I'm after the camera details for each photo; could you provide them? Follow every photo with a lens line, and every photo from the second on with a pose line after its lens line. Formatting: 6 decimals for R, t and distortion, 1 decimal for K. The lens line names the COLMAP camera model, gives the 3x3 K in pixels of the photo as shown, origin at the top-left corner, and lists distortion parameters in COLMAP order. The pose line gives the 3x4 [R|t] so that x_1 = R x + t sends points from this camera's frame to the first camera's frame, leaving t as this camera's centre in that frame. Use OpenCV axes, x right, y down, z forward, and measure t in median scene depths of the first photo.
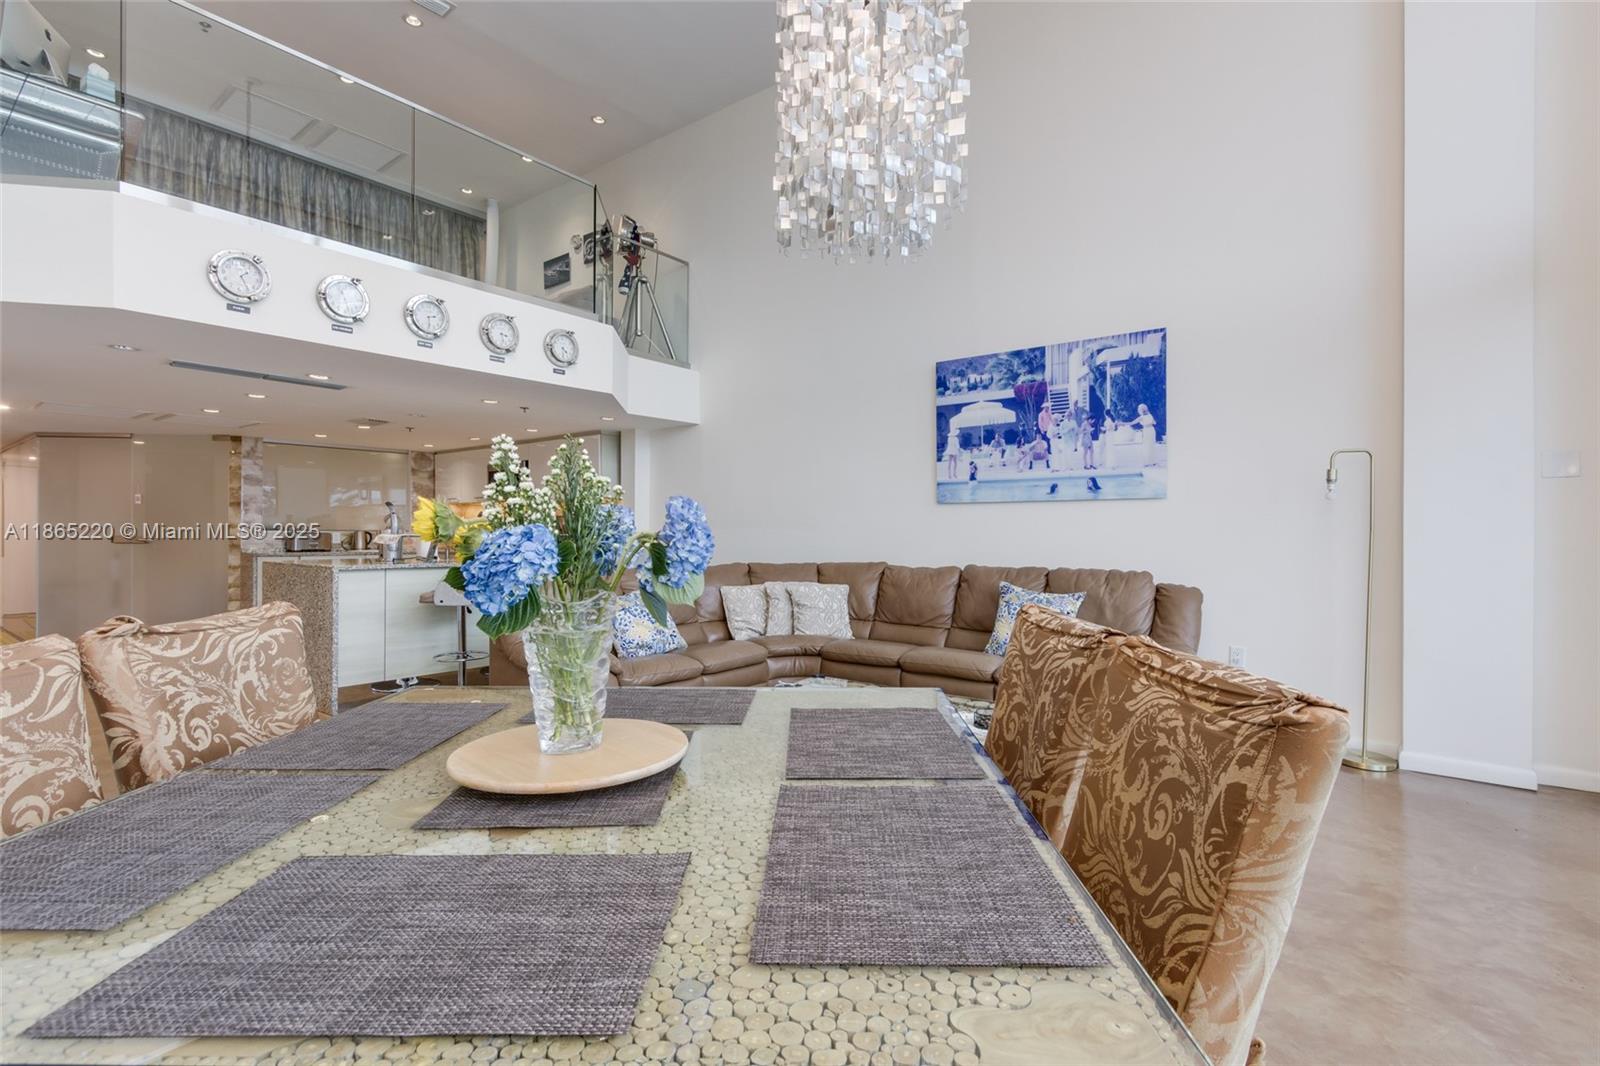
lens RADIAL K [[754.9, 0, 818.6], [0, 754.9, 529.9], [0, 0, 1]] dist [0.005655, -0.001578]
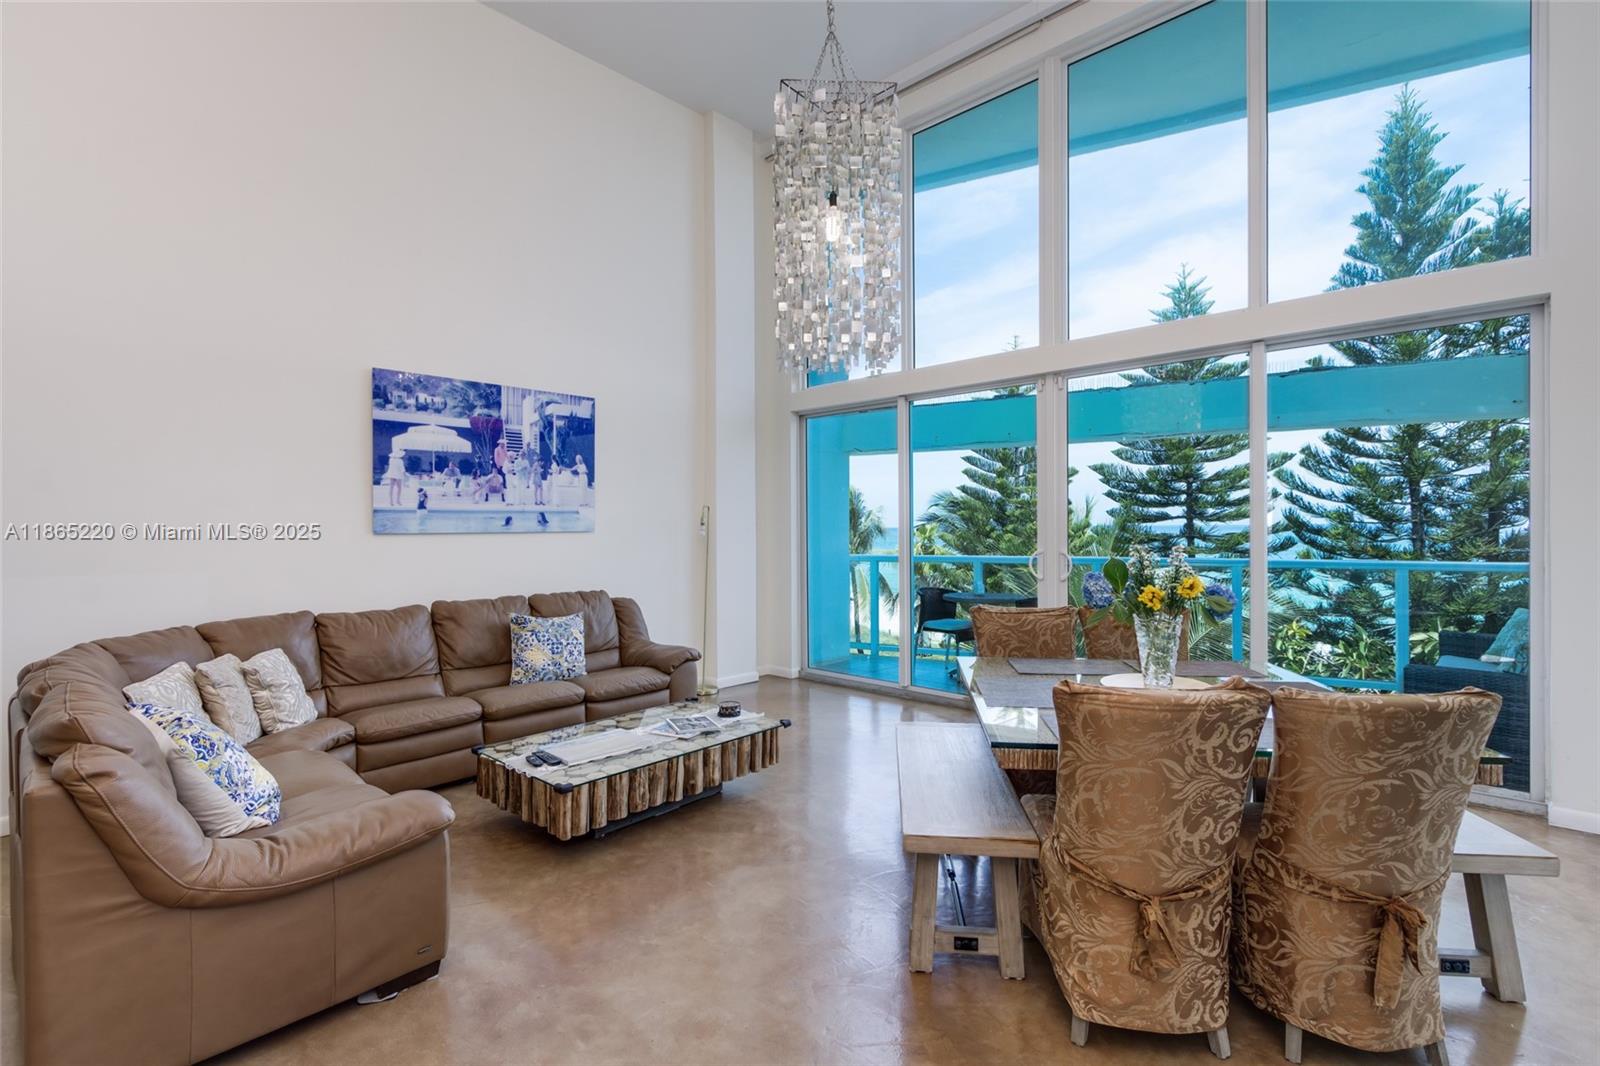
lens RADIAL K [[754.9, 0, 797.4], [0, 754.9, 524.0], [0, 0, 1]] dist [0.005655, -0.001578]
pose [[0.078937, 0.001071, 0.996879, -0.679980], [0.008028, 0.999966, -0.001710, -0.042727], [-0.996847, 0.008138, 0.078926, 0.480439]]
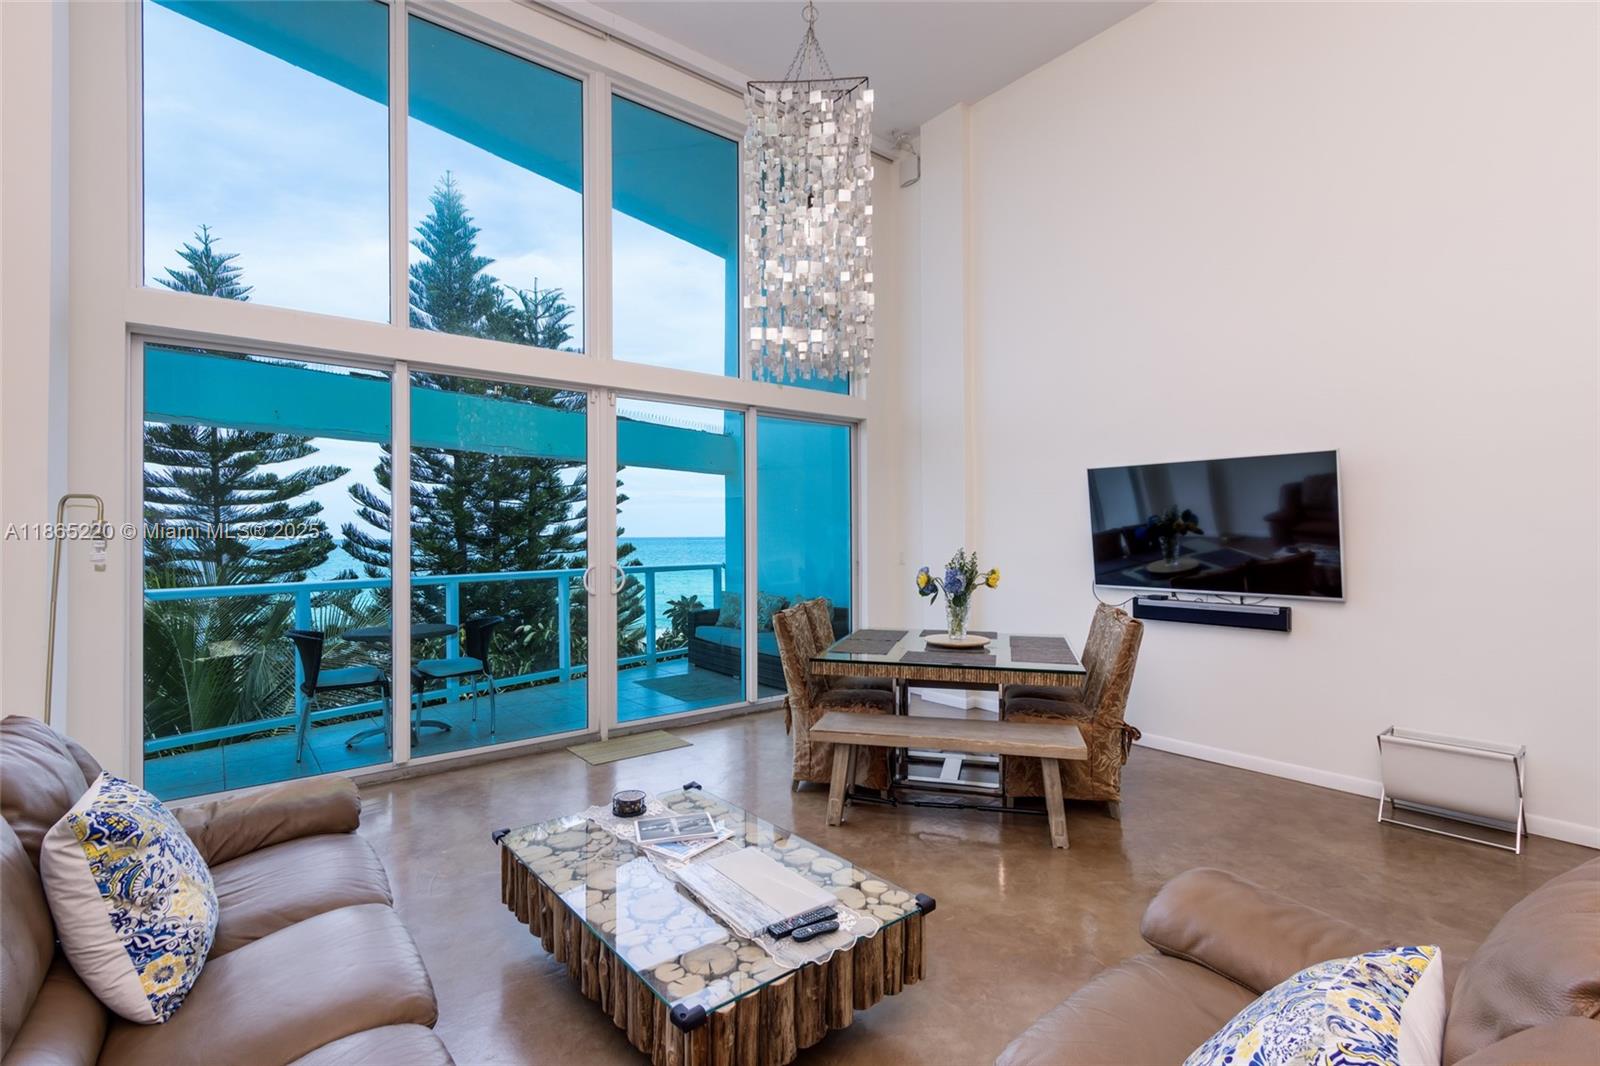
lens RADIAL K [[754.9, 0, 797.0], [0, 754.9, 537.2], [0, 0, 1]] dist [0.005655, -0.001578]
pose [[-0.972470, -0.001163, 0.233024, -0.086403], [-0.000558, 0.999996, 0.002662, -0.049397], [-0.233026, 0.002459, -0.972467, 1.202387]]
